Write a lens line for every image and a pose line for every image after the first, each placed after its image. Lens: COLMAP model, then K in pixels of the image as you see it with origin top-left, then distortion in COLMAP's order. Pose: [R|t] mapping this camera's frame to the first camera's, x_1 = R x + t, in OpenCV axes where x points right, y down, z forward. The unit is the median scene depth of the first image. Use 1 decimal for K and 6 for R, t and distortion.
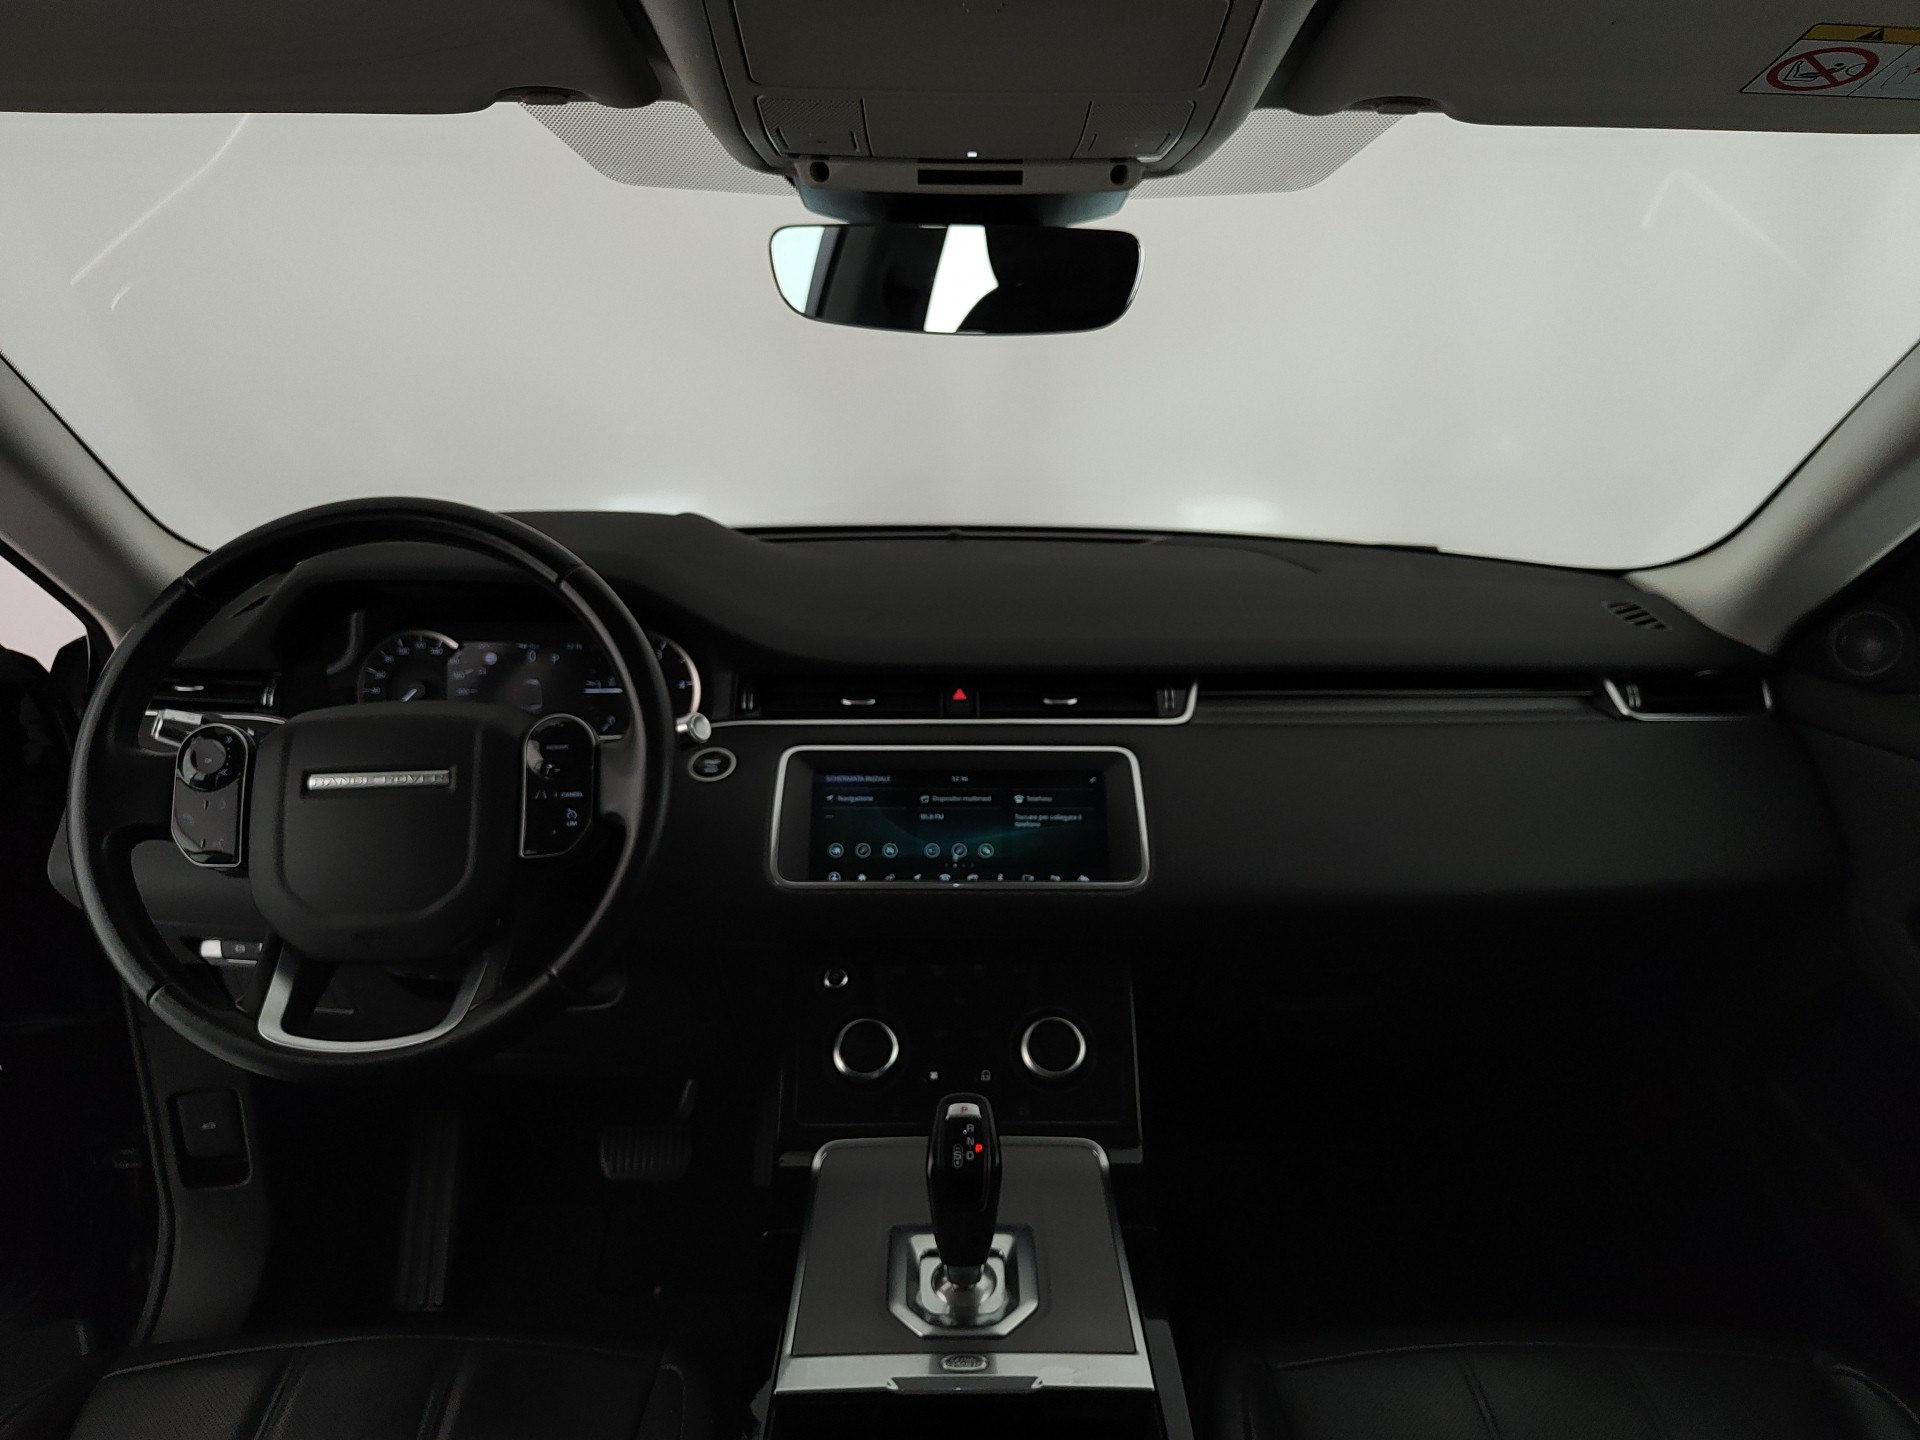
lens RADIAL K [[1336.4, 0, 974.9], [0, 1336.4, 732.4], [0, 0, 1]] dist [0.001411, -0.015215]
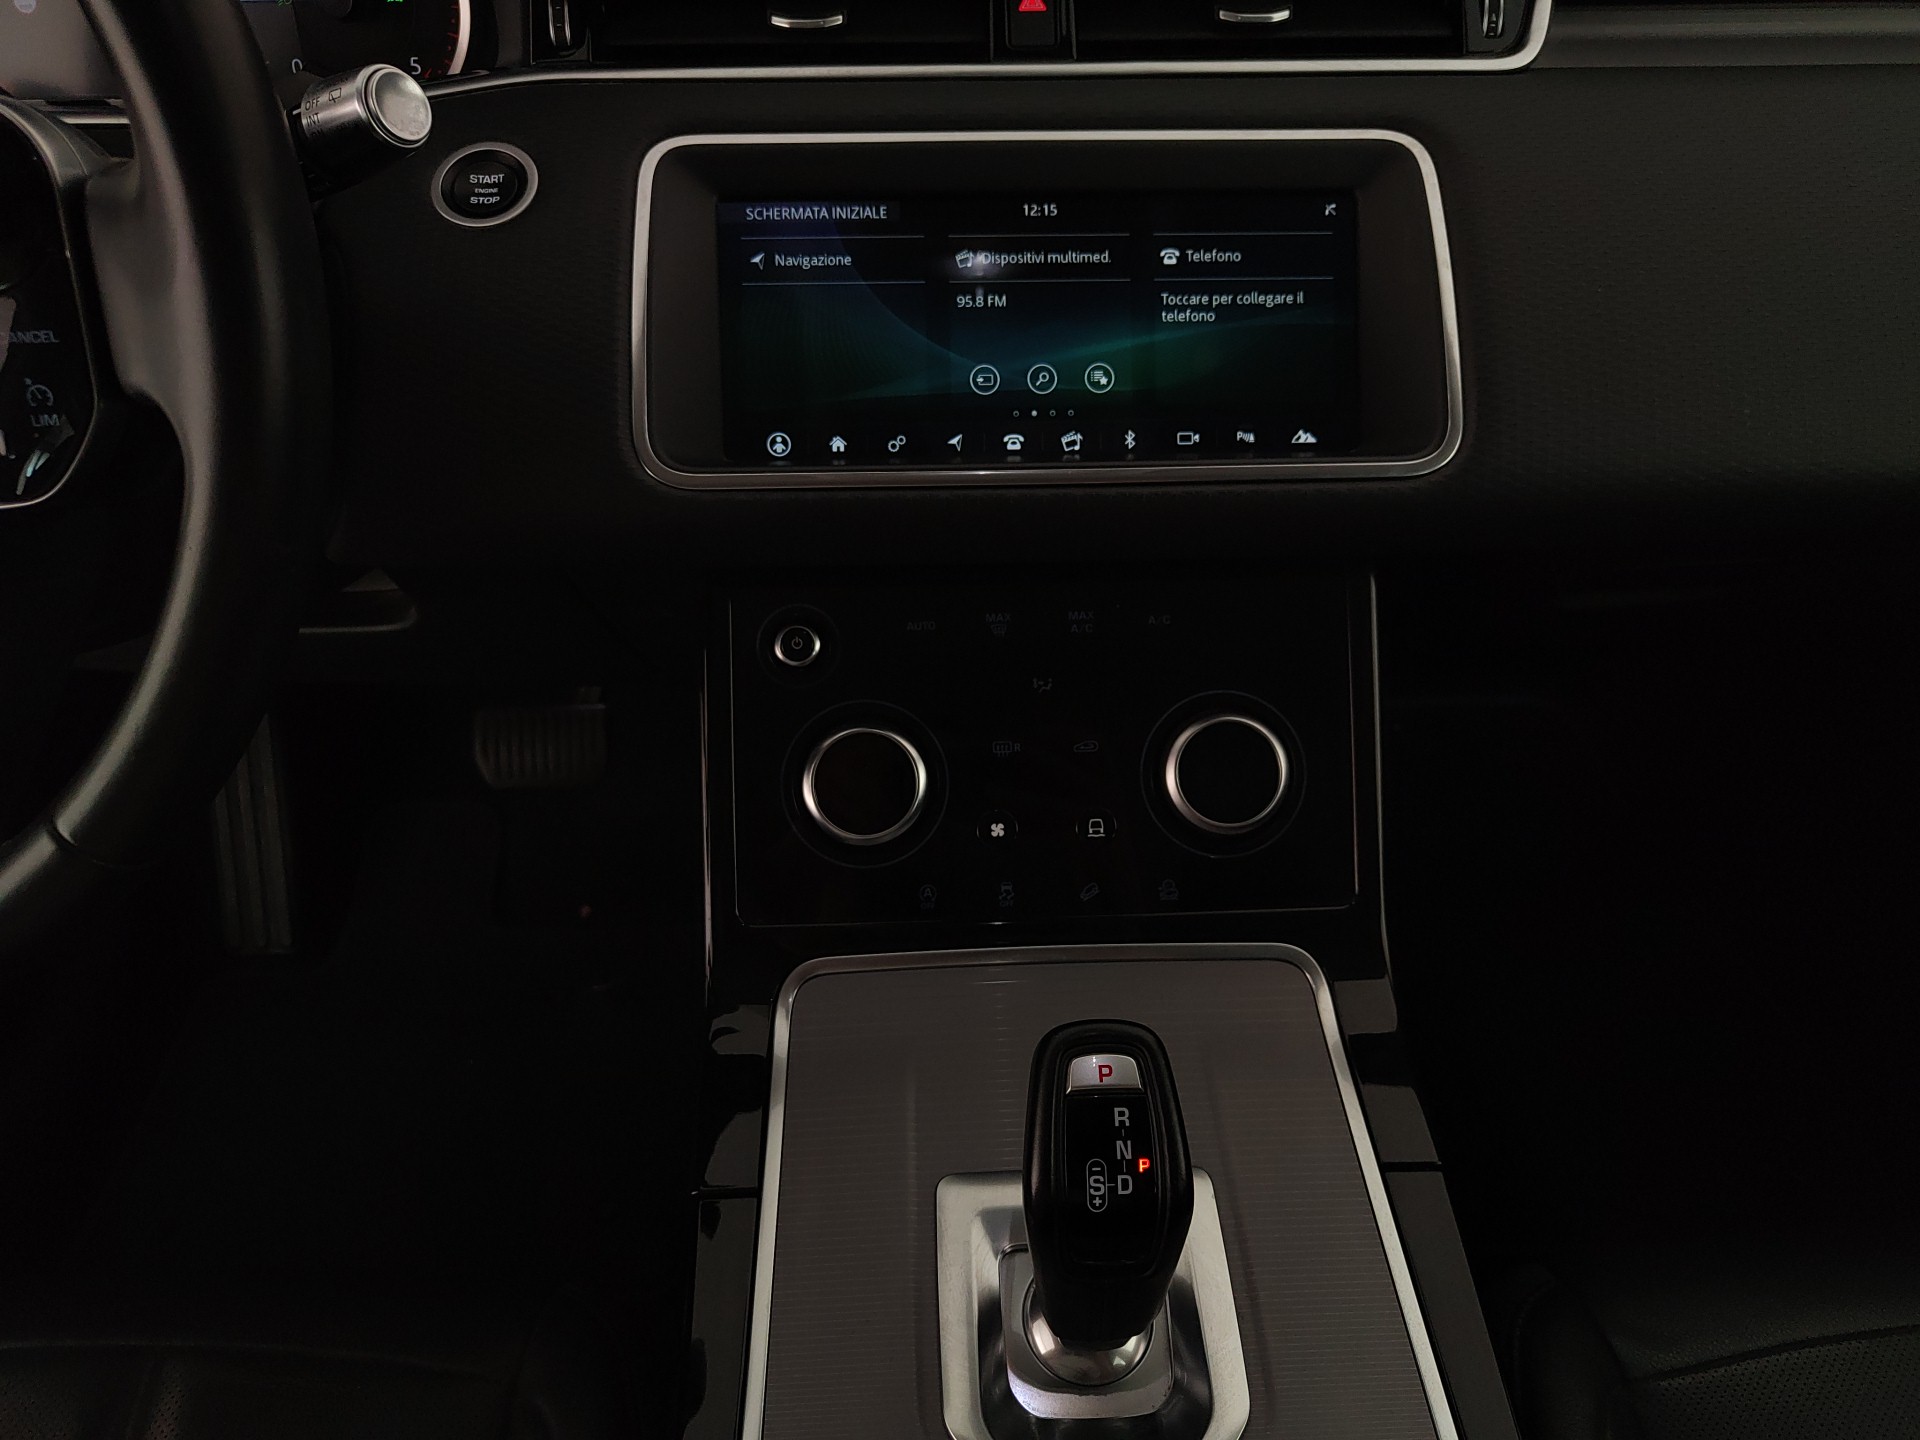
lens RADIAL K [[1336.4, 0, 967.2], [0, 1336.4, 707.6], [0, 0, 1]] dist [0.001411, -0.015215]
pose [[0.999757, -0.017231, 0.013713, -0.045615], [0.009295, 0.894692, 0.446587, -0.017307], [-0.019964, -0.446351, 0.894635, 0.521346]]
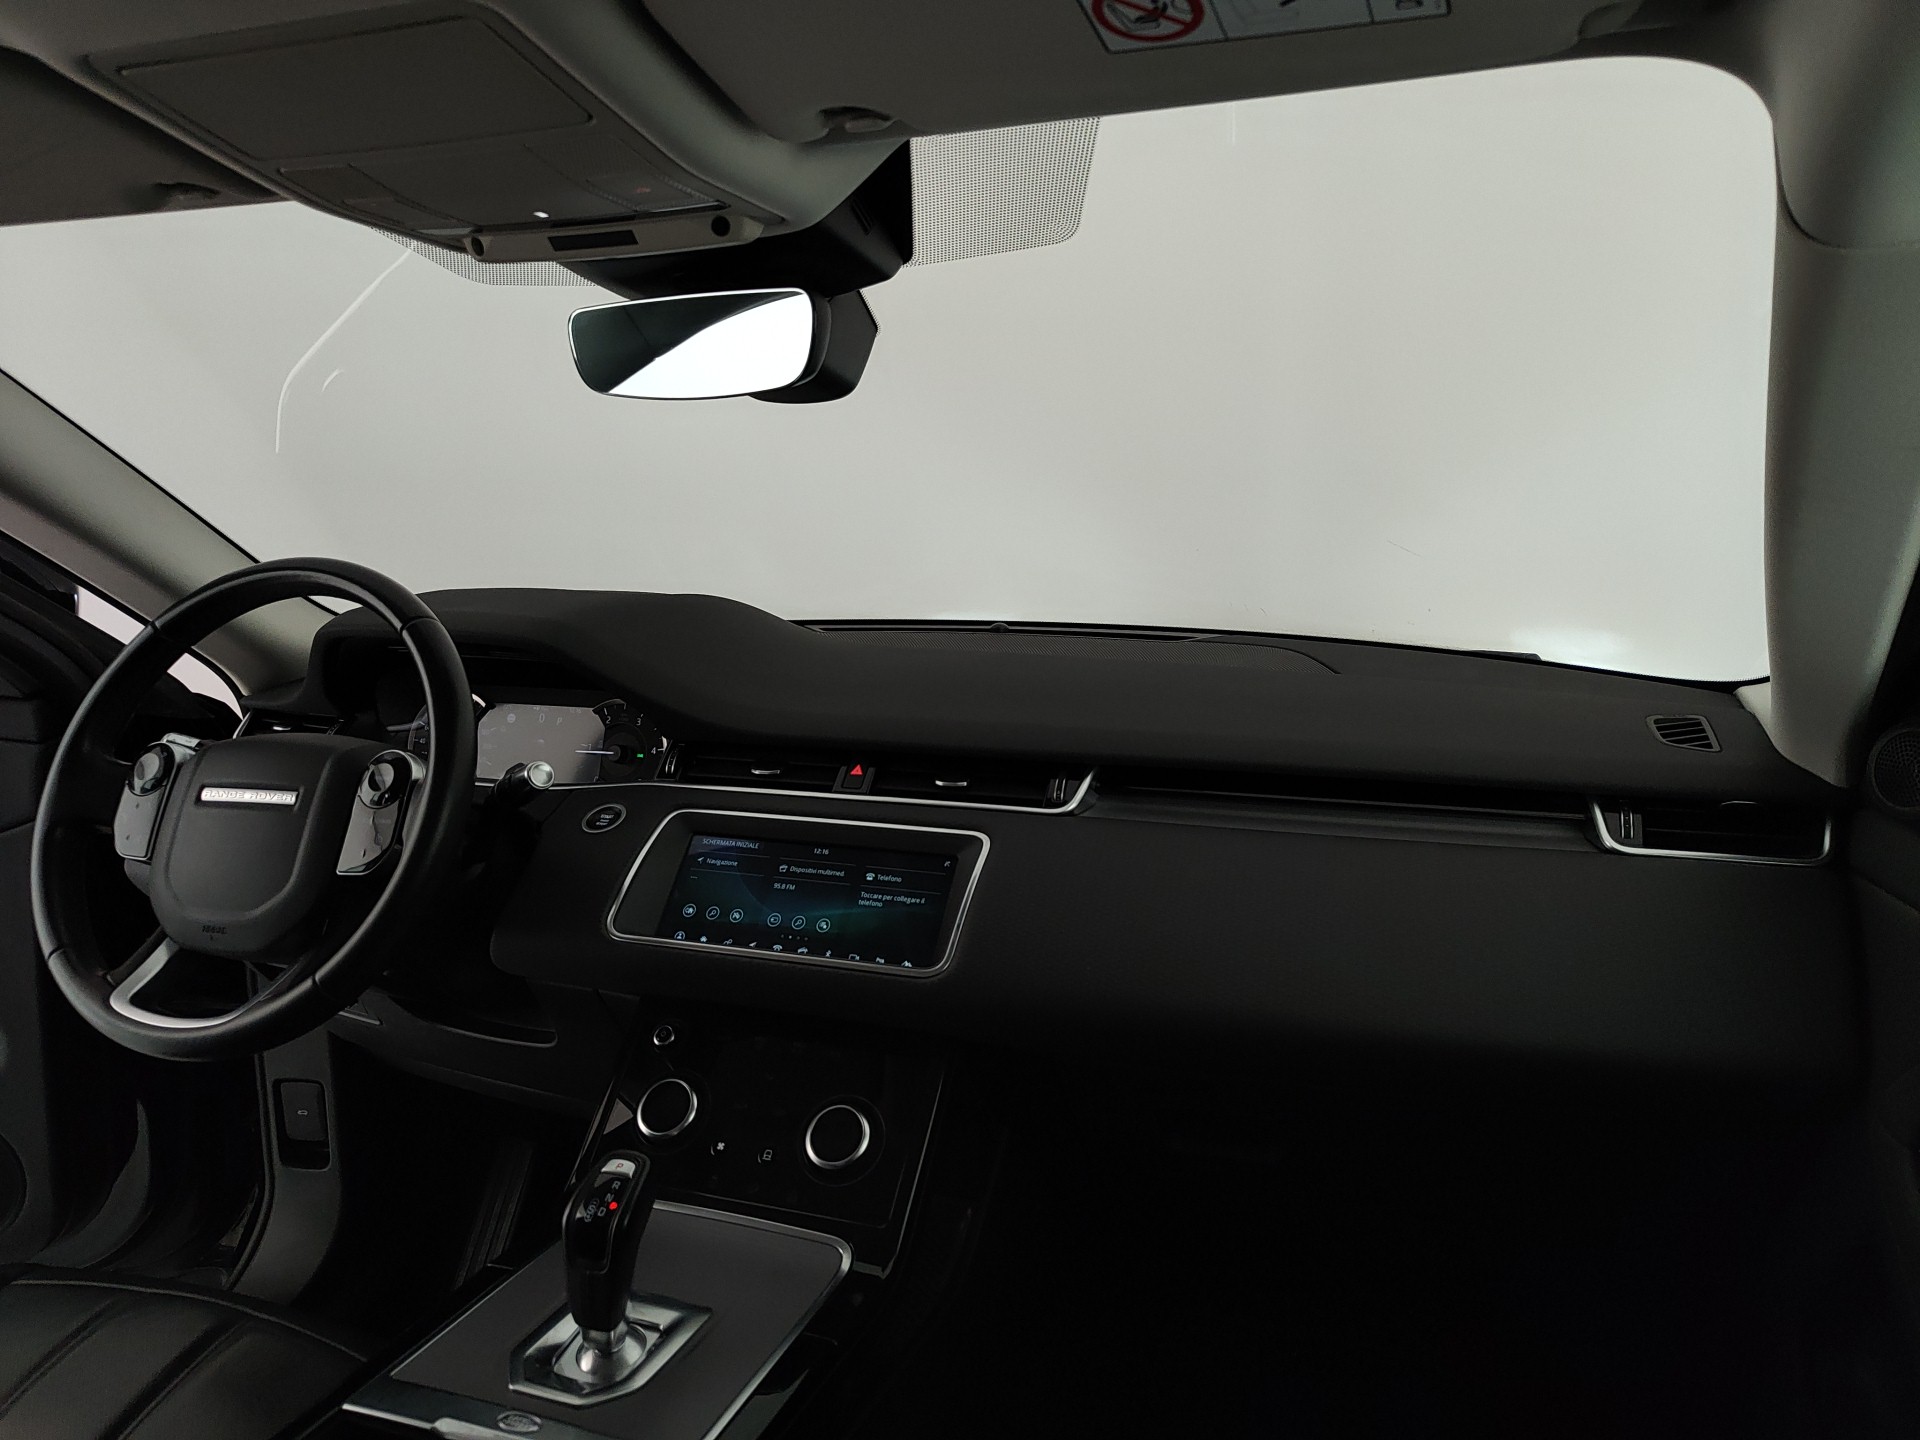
lens RADIAL K [[1336.4, 0, 995.4], [0, 1336.4, 719.7], [0, 0, 1]] dist [0.001411, -0.015215]
pose [[0.940430, 0.045119, -0.336979, 0.441169], [-0.082935, 0.991657, -0.098677, 0.025088], [0.329716, 0.120746, 0.936327, 0.106993]]
